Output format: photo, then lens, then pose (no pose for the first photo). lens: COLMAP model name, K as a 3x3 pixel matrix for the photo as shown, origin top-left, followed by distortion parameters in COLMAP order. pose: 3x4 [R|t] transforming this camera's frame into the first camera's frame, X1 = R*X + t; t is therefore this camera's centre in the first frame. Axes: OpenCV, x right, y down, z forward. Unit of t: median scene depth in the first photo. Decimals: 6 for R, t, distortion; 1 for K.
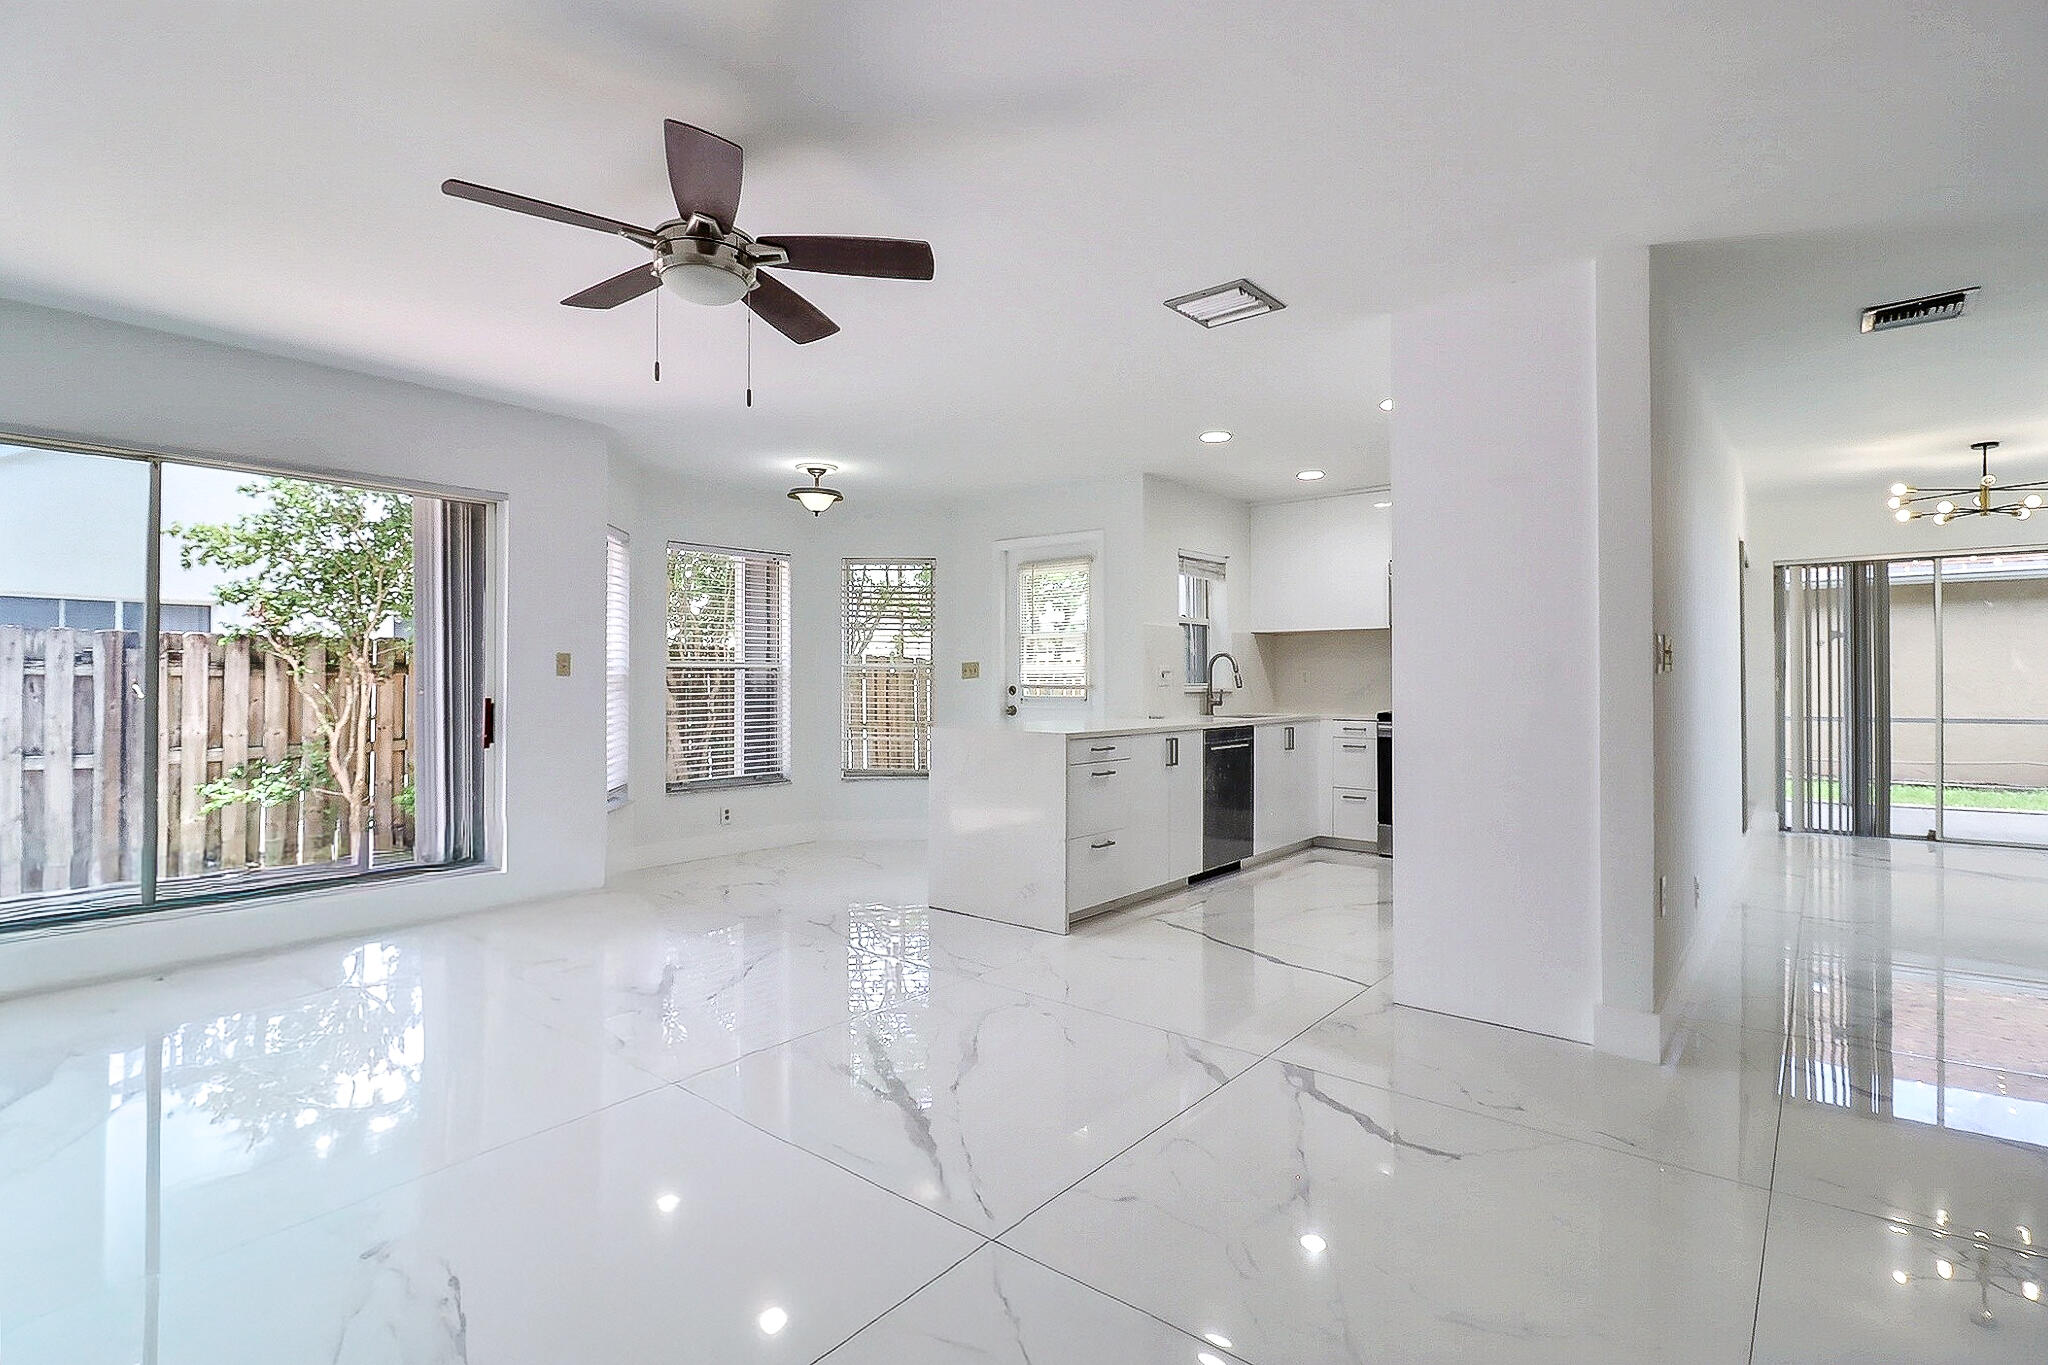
lens RADIAL K [[972.7, 0, 1016.9], [0, 972.7, 681.2], [0, 0, 1]] dist [-0.016287, -0.002581]
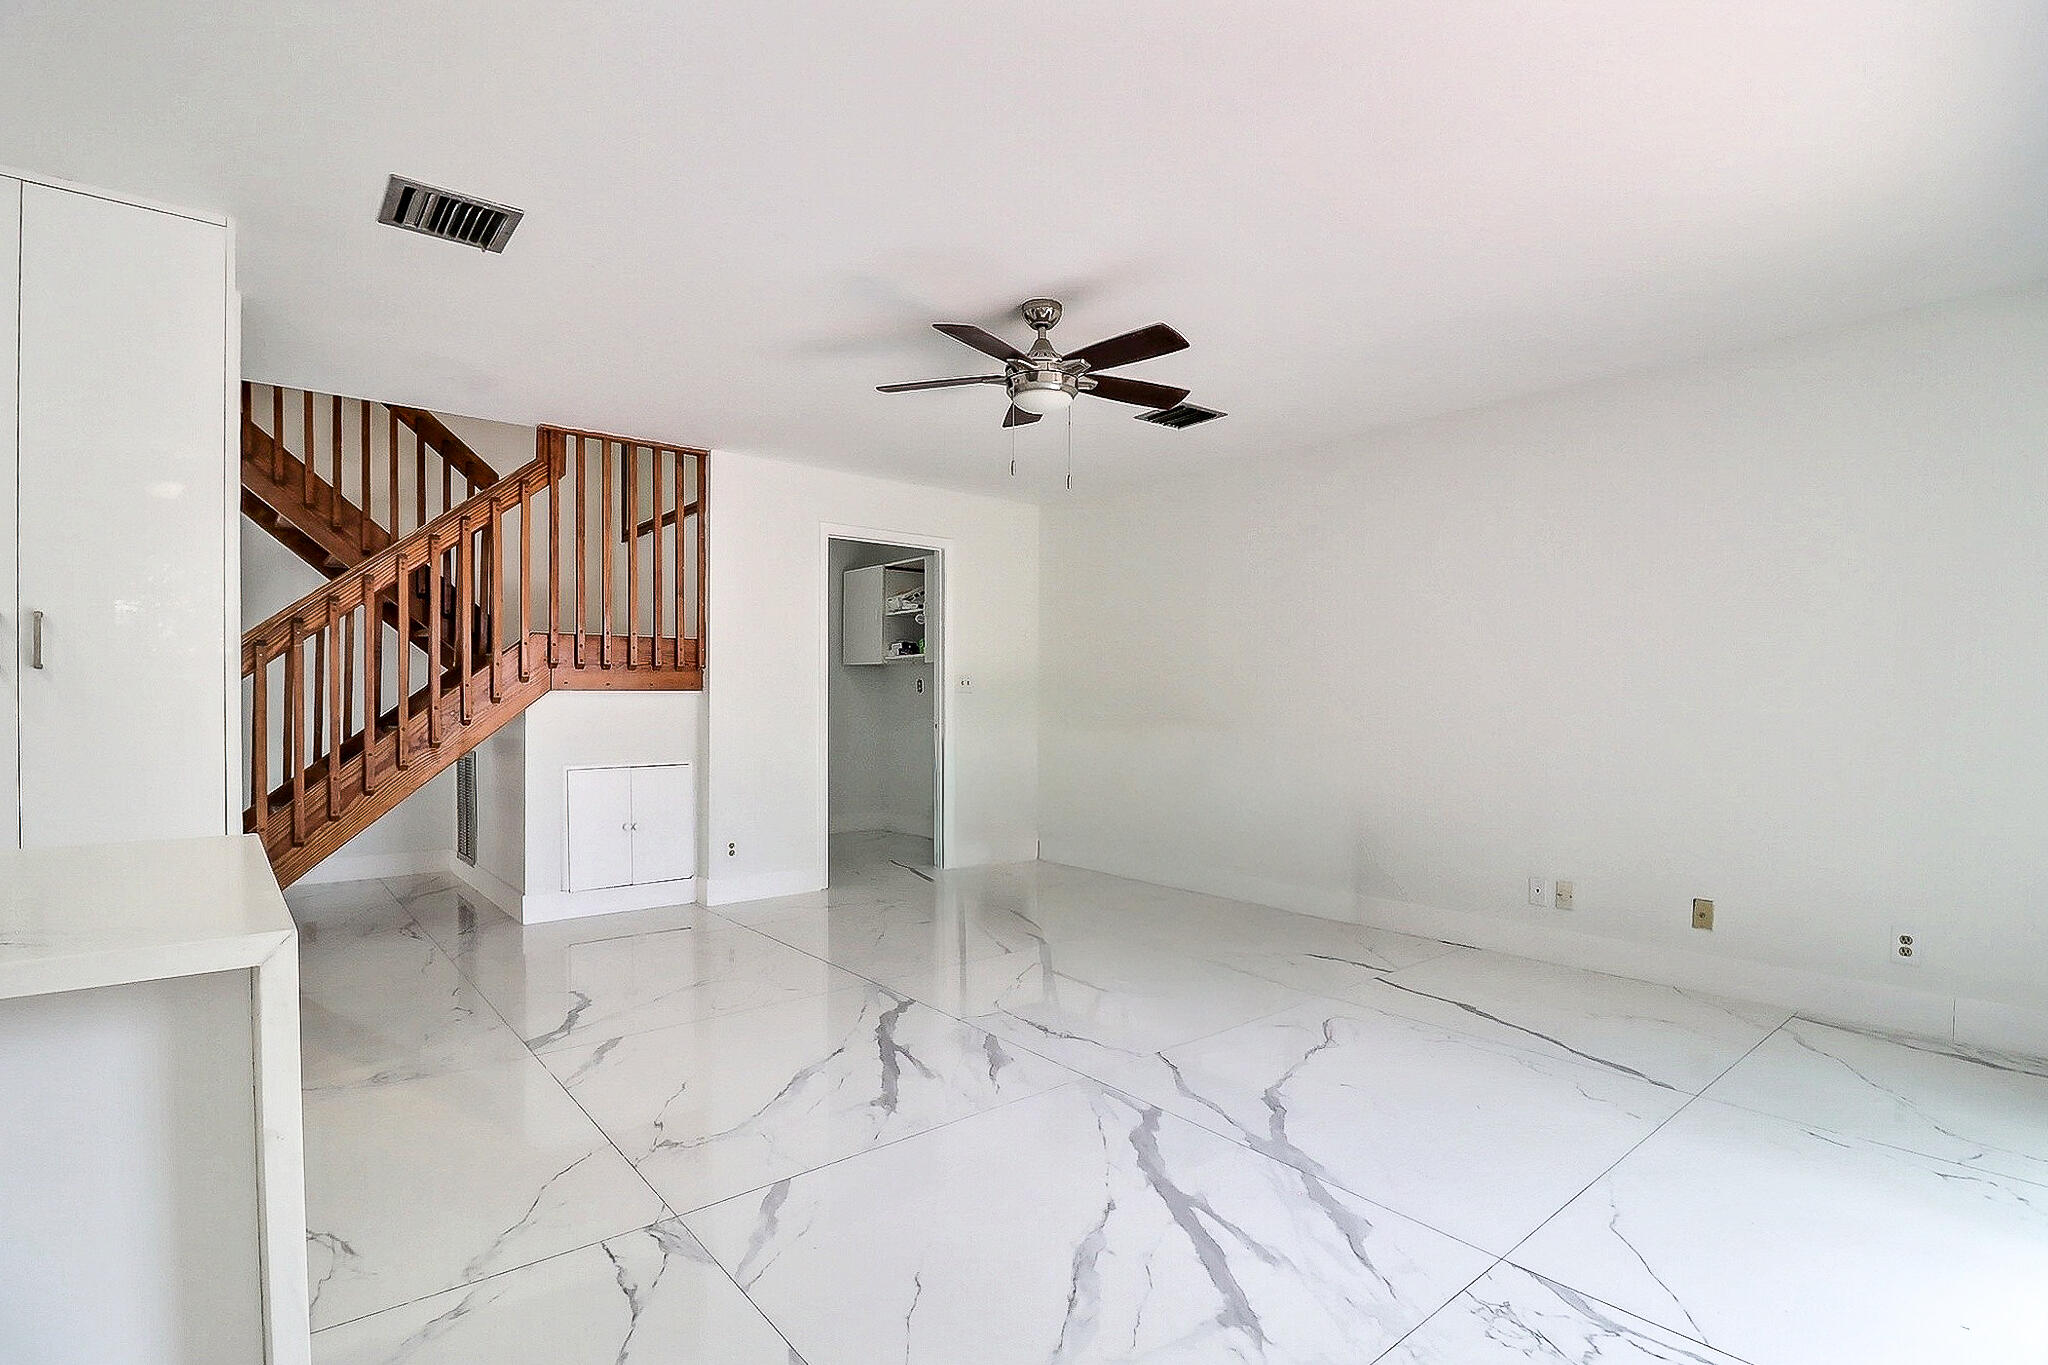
lens RADIAL K [[972.7, 0, 1037.9], [0, 972.7, 695.2], [0, 0, 1]] dist [-0.016287, -0.002581]
pose [[-0.987669, -0.002217, 0.156543, -0.204367], [-0.003408, 0.999967, -0.007337, 0.003523], [-0.156522, -0.007780, -0.987644, 0.907321]]
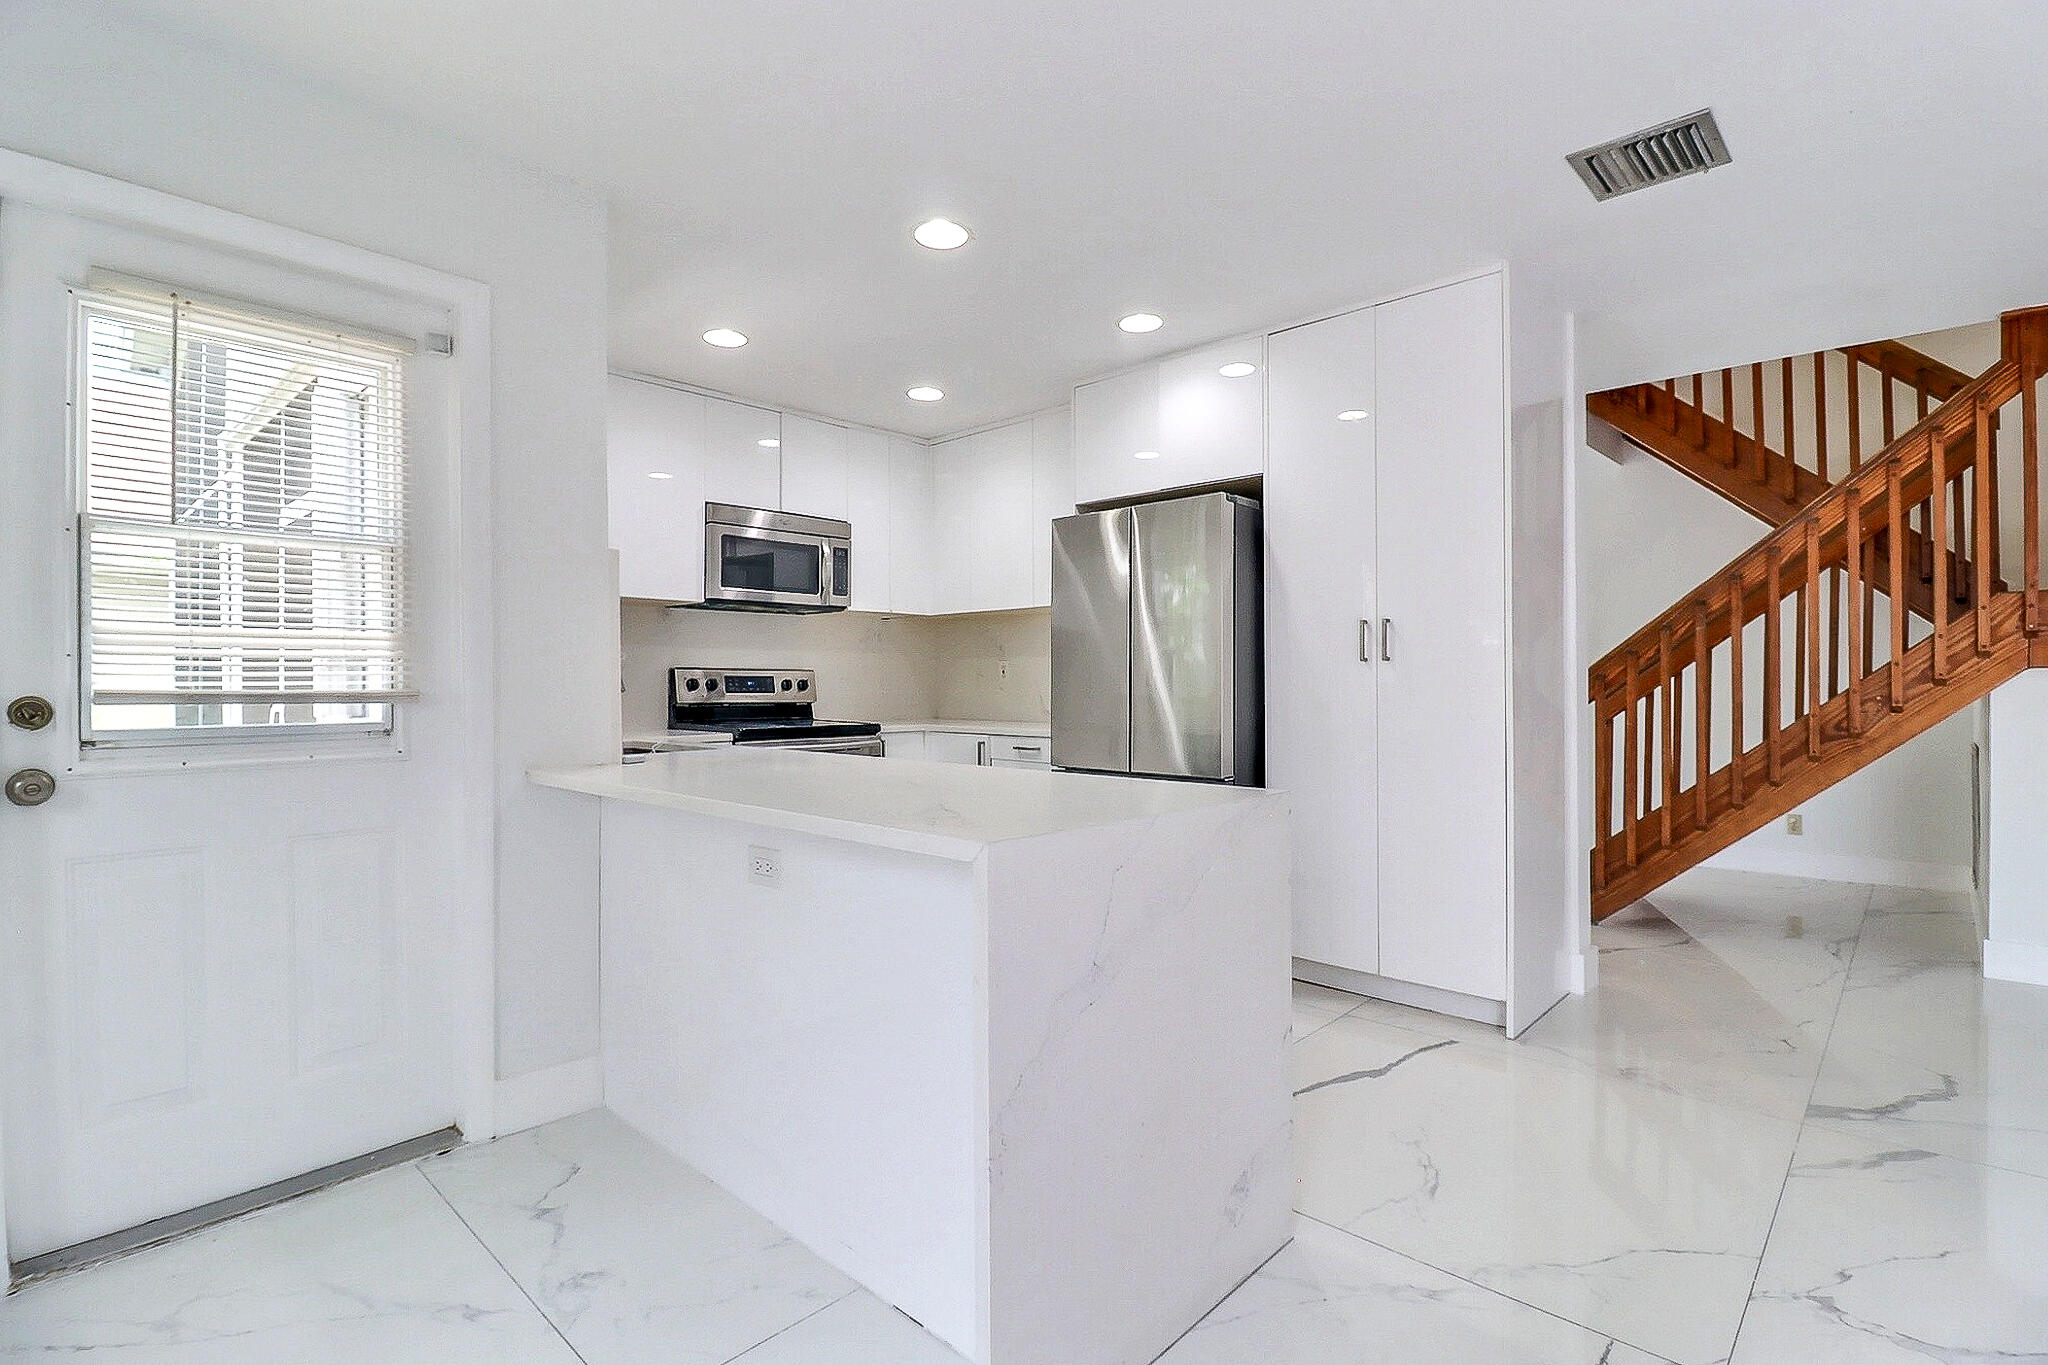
lens RADIAL K [[972.7, 0, 1027.7], [0, 972.7, 682.7], [0, 0, 1]] dist [-0.016287, -0.002581]
pose [[0.041318, 0.000245, 0.999146, -0.280596], [0.003326, 0.999994, -0.000383, 0.001961], [-0.999140, 0.003339, 0.041317, 0.764474]]
